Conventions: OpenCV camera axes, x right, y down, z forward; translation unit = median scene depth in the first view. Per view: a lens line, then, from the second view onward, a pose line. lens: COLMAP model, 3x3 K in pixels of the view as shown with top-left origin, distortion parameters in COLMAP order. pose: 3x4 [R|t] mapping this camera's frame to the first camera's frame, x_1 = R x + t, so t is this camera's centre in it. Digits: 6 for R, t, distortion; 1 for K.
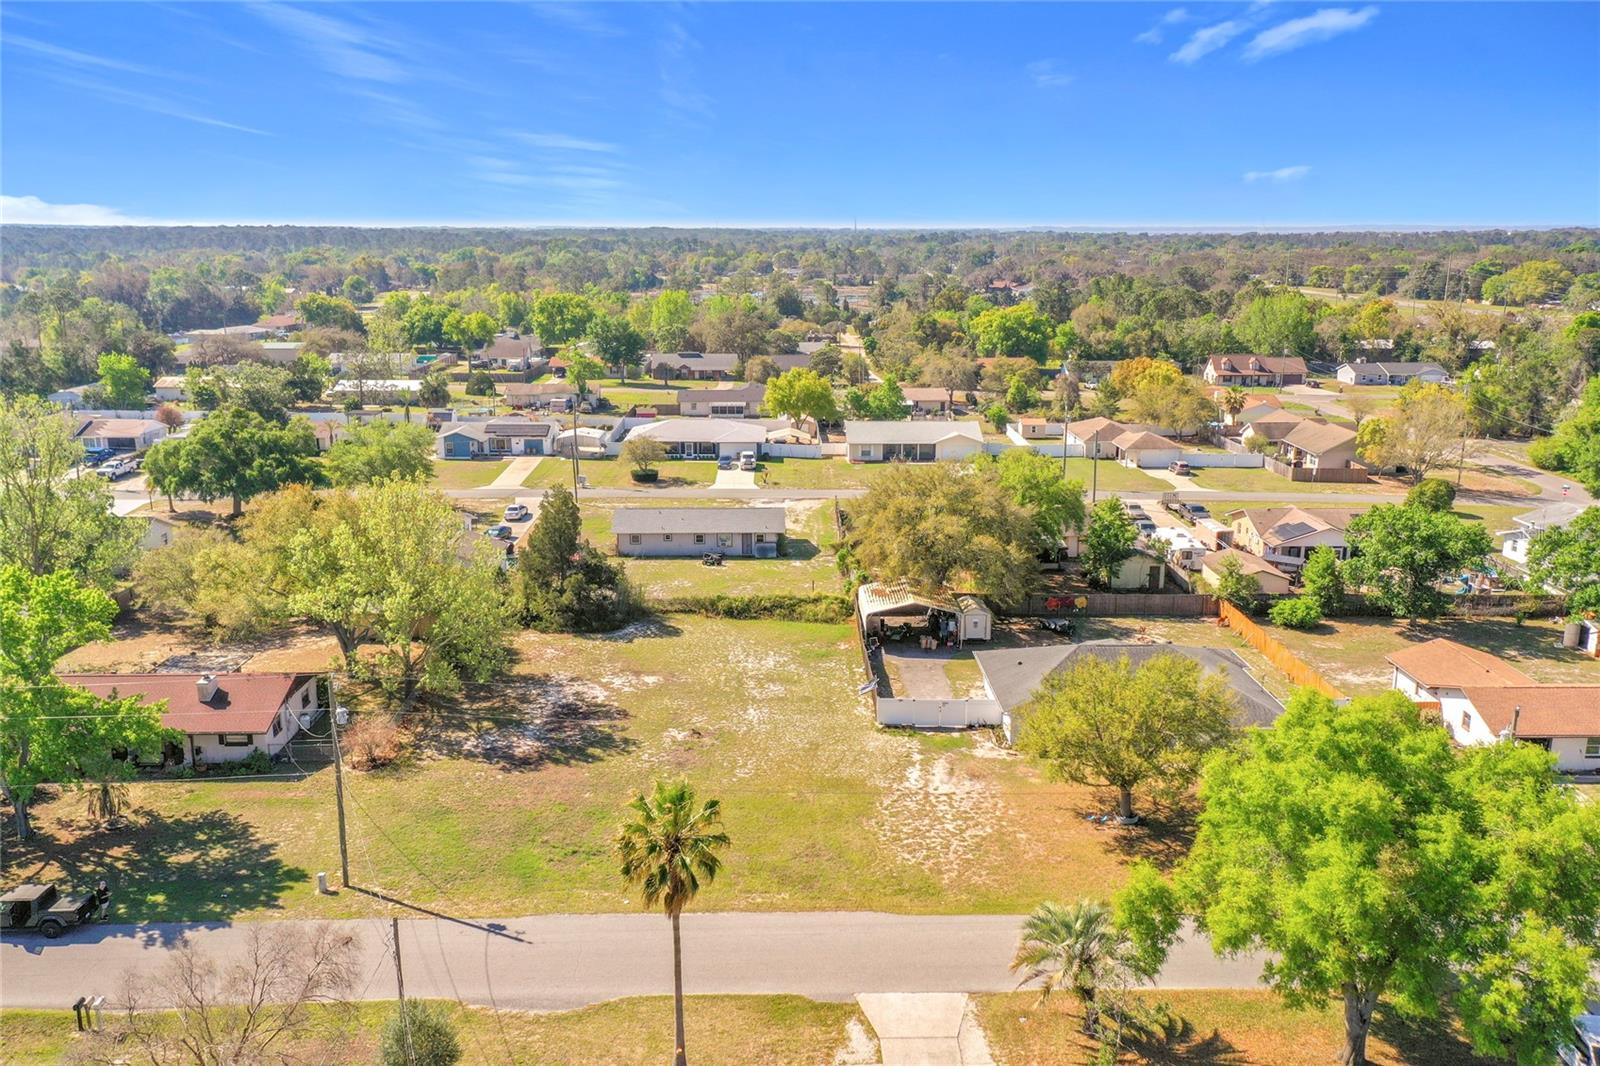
lens RADIAL K [[1299.7, 0, 800.0], [0, 1299.7, 533.0], [0, 0, 1]] dist [0.006520, -0.002177]
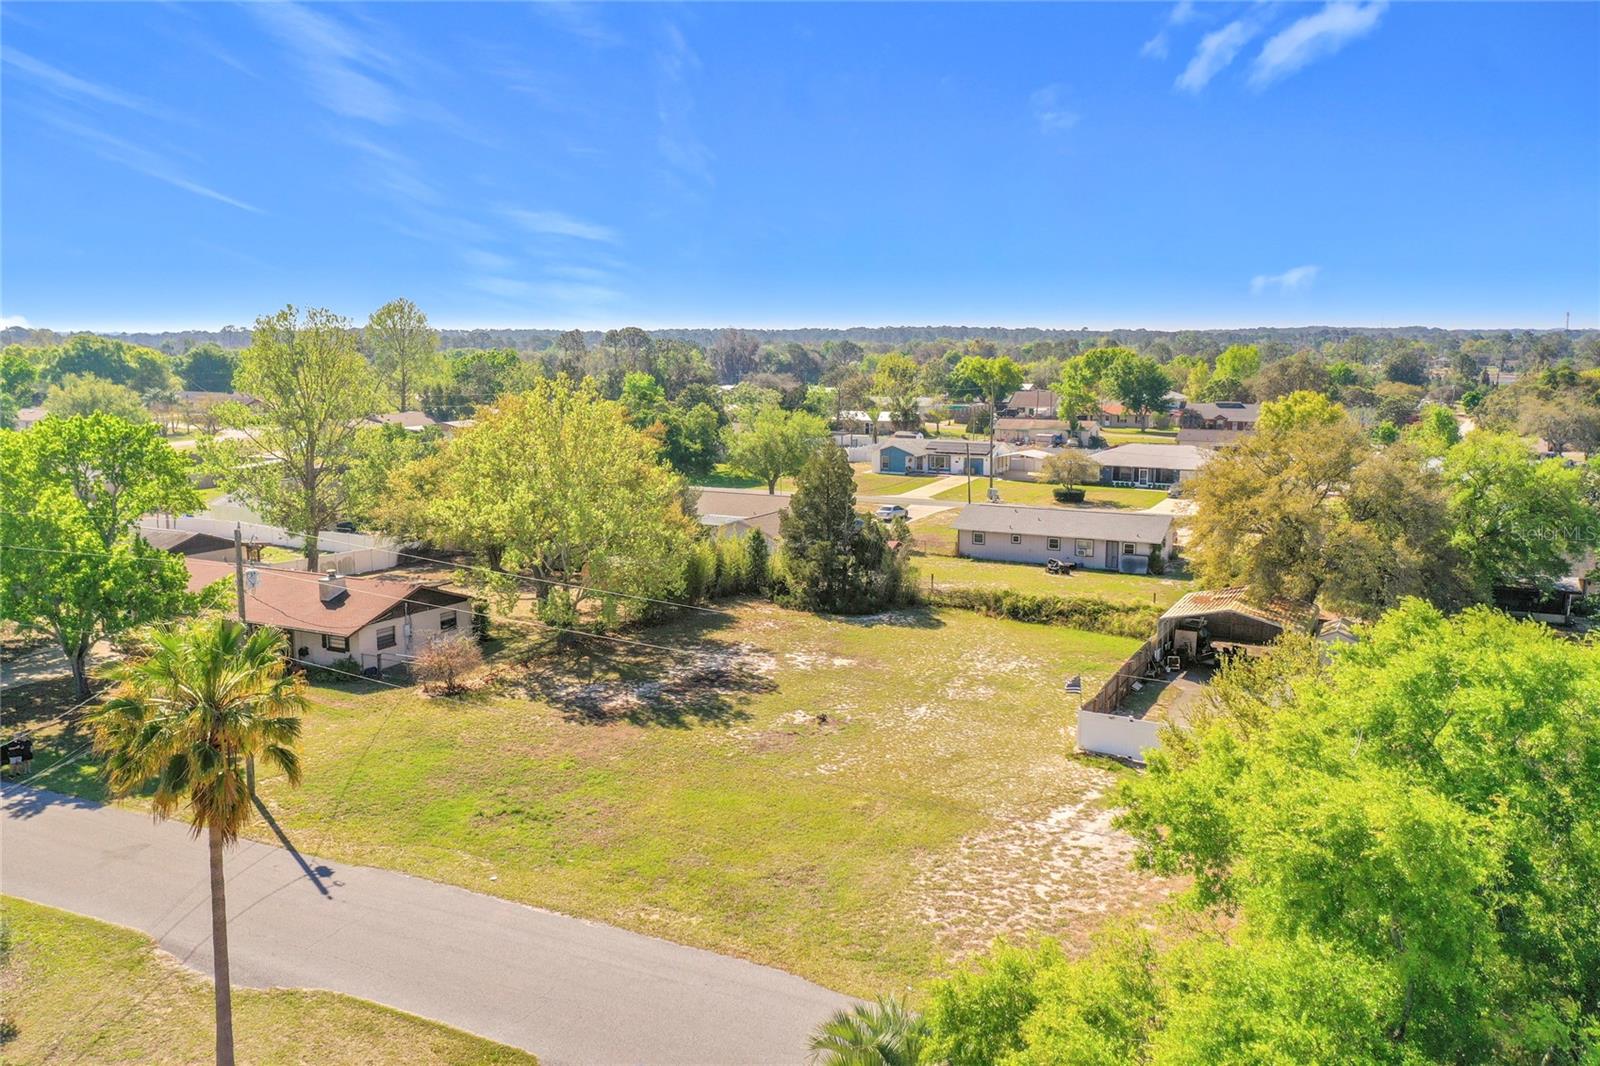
lens RADIAL K [[1265.9, 0, 799.5], [0, 1265.9, 494.1], [0, 0, 1]] dist [0.043433, 0.000781]
pose [[0.870605, 0.052400, -0.489183, 0.174734], [-0.108957, 0.990157, -0.087849, 0.062126], [0.479765, 0.129782, 0.867745, 0.234752]]
